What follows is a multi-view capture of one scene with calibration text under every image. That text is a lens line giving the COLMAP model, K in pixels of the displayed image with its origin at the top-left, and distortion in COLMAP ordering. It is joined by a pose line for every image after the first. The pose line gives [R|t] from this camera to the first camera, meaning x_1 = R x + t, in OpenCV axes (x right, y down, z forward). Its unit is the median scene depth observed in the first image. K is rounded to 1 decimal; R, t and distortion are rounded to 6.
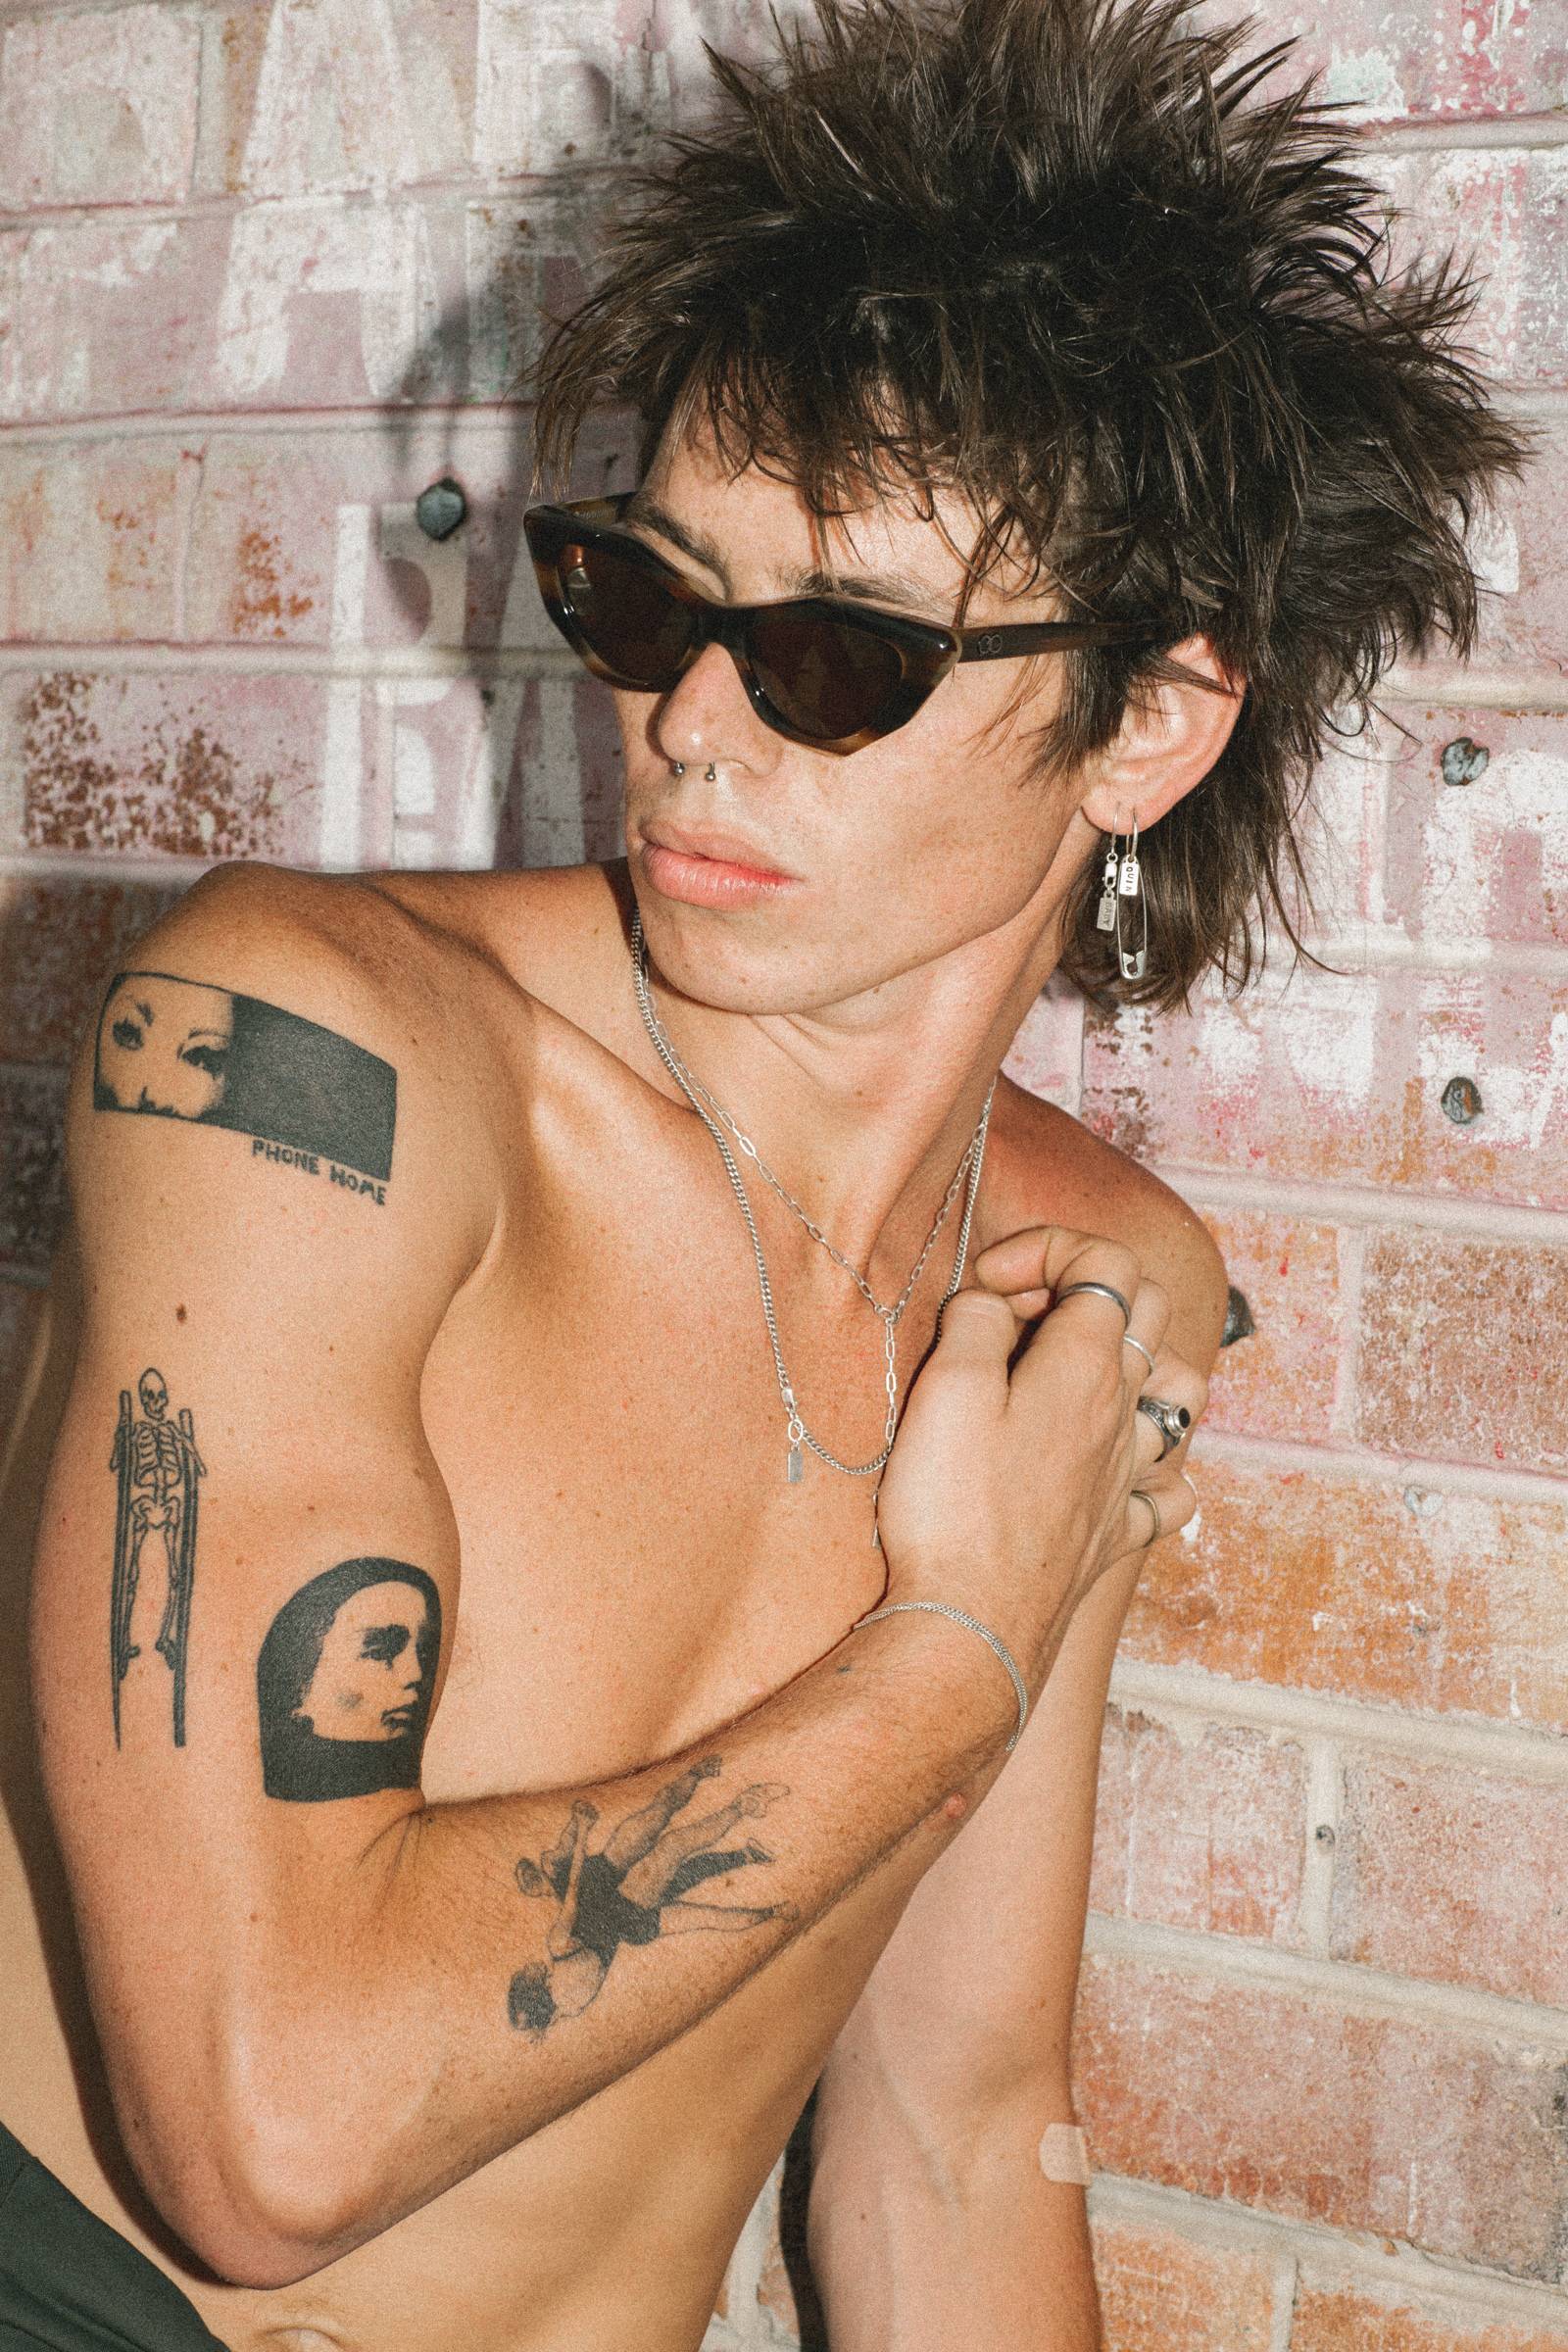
lens RADIAL K [[5442.7, 0, 772.1], [0, 5442.7, 1177.1], [0, 0, 1]] dist [-0.201633, 0.000000]
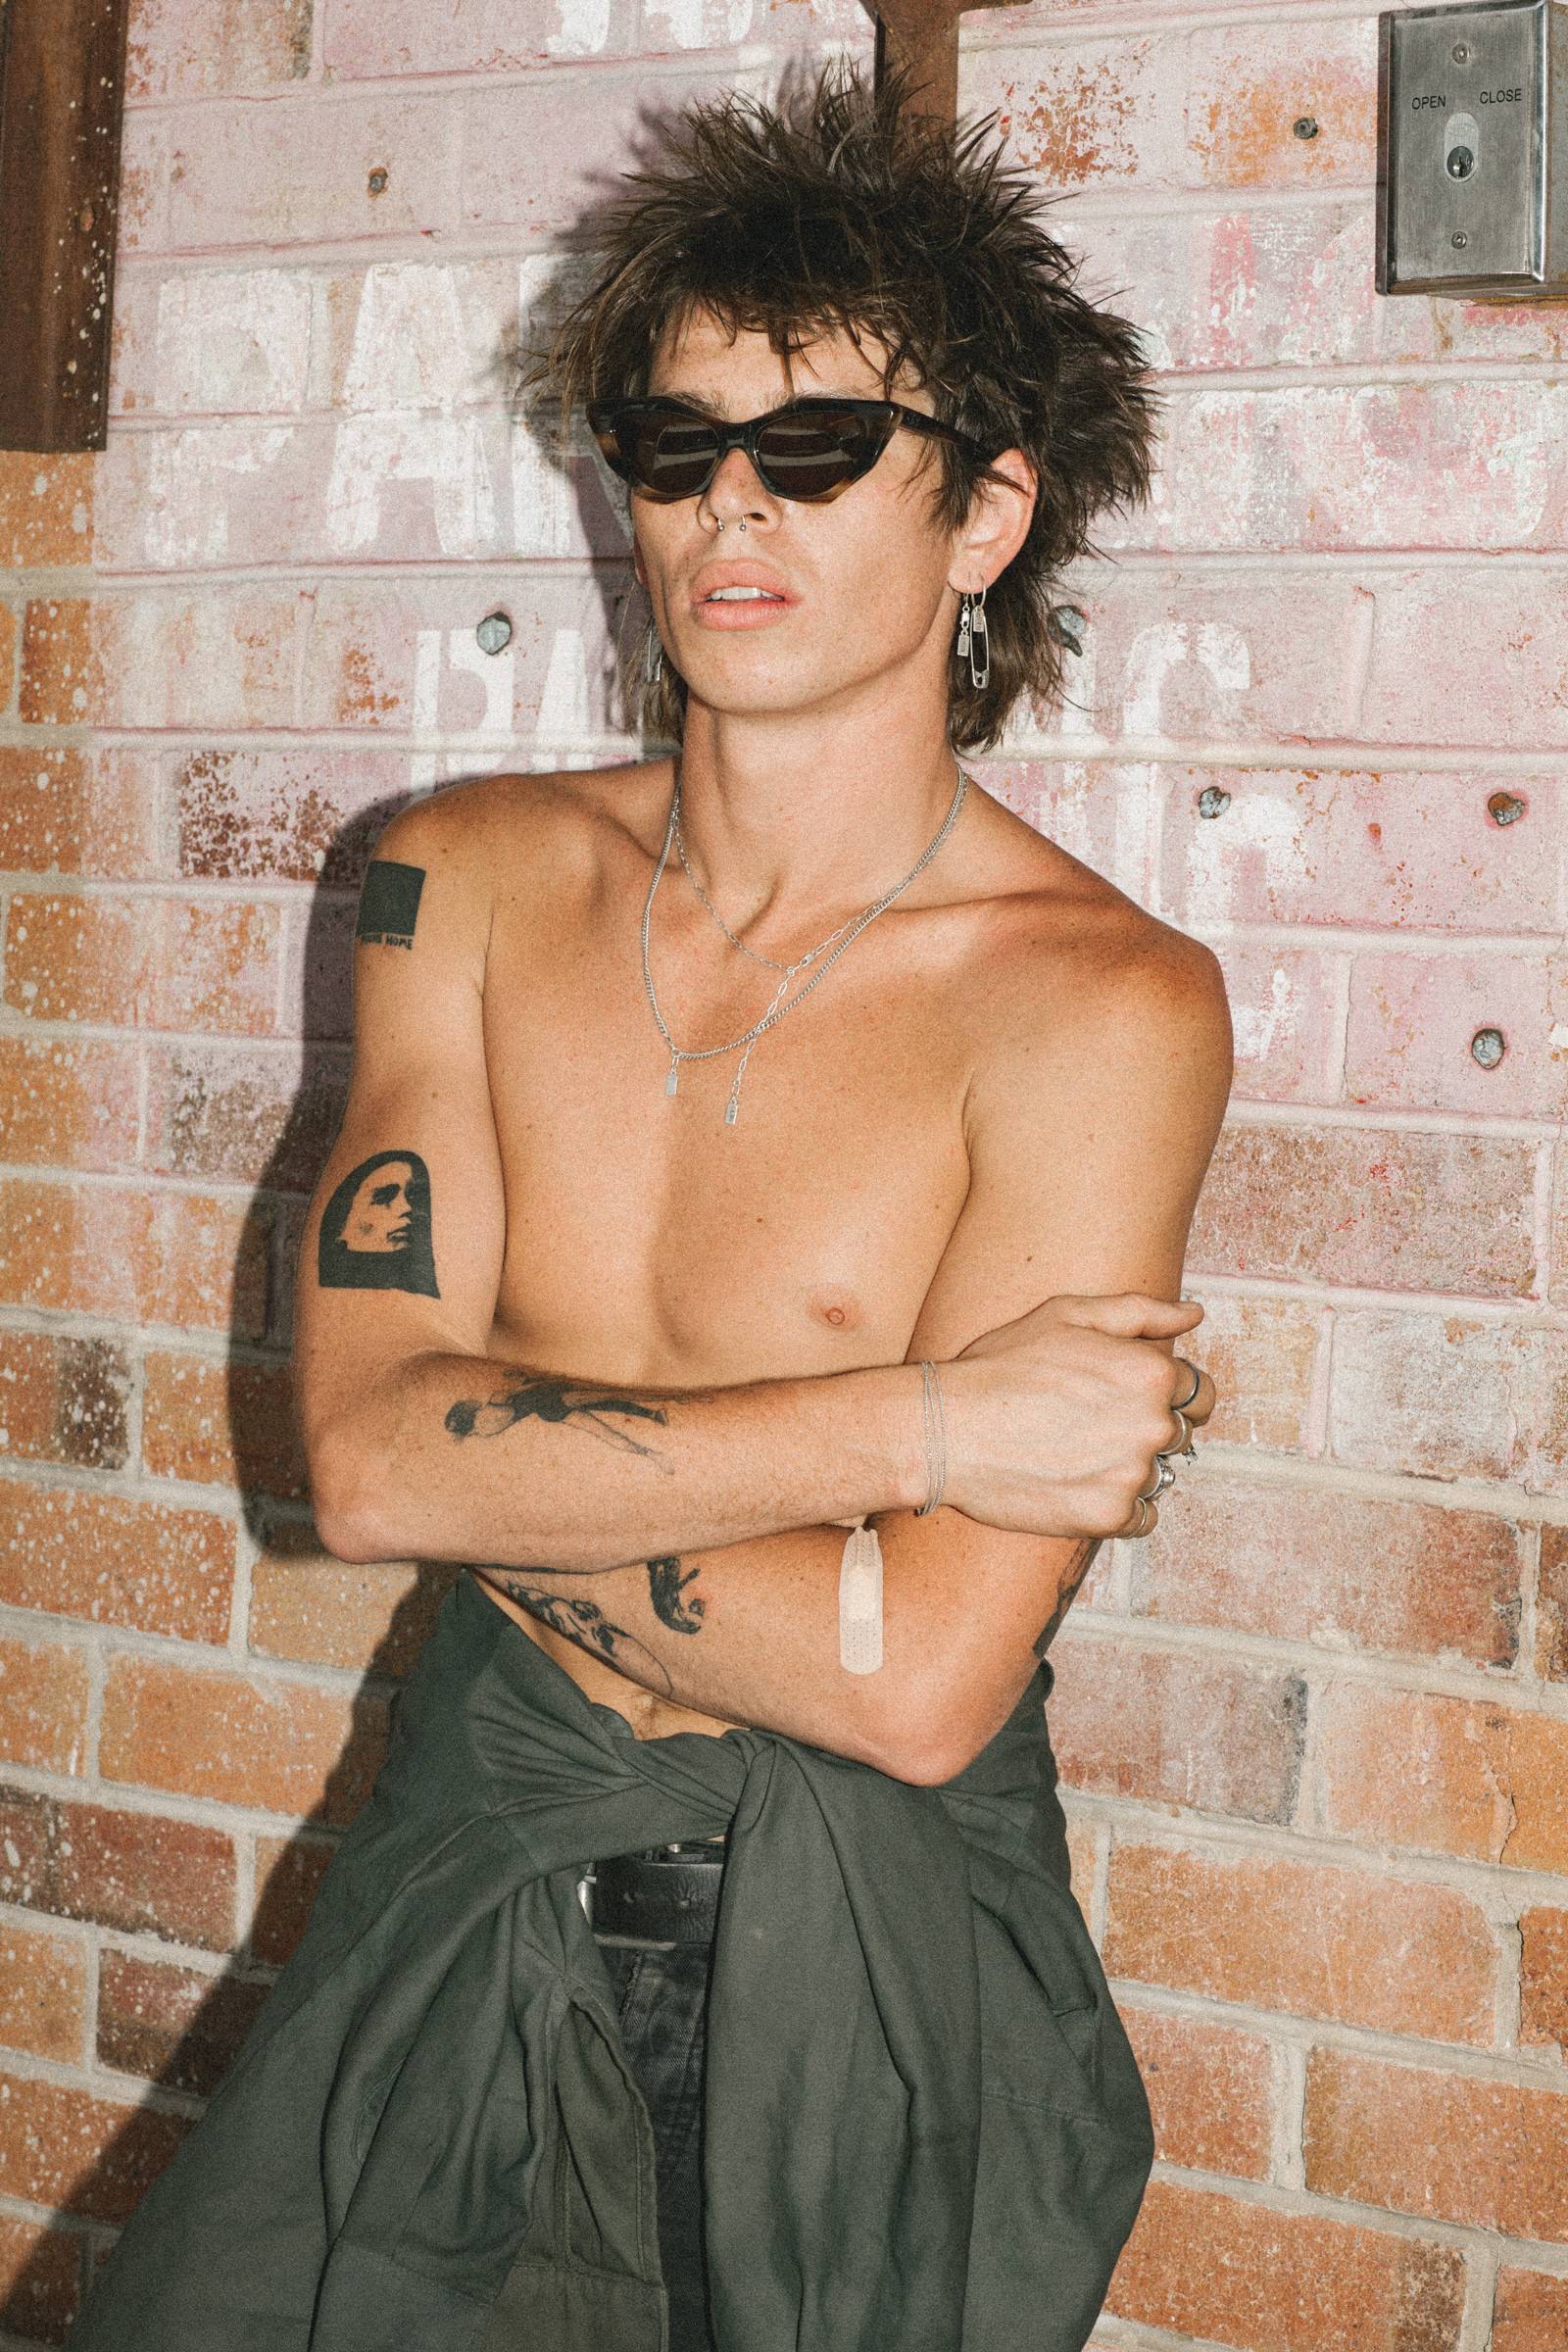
lens RADIAL K [[5442.7, 0, 791.8], [0, 5442.7, 1175.1], [0, 0, 1]] dist [-0.201633, 0.000000]
pose [[0.998942, -0.005829, 0.045611, -0.048038], [0.006753, 0.999775, -0.020120, 0.046321], [-0.045483, 0.020407, 0.998757, -0.408460]]
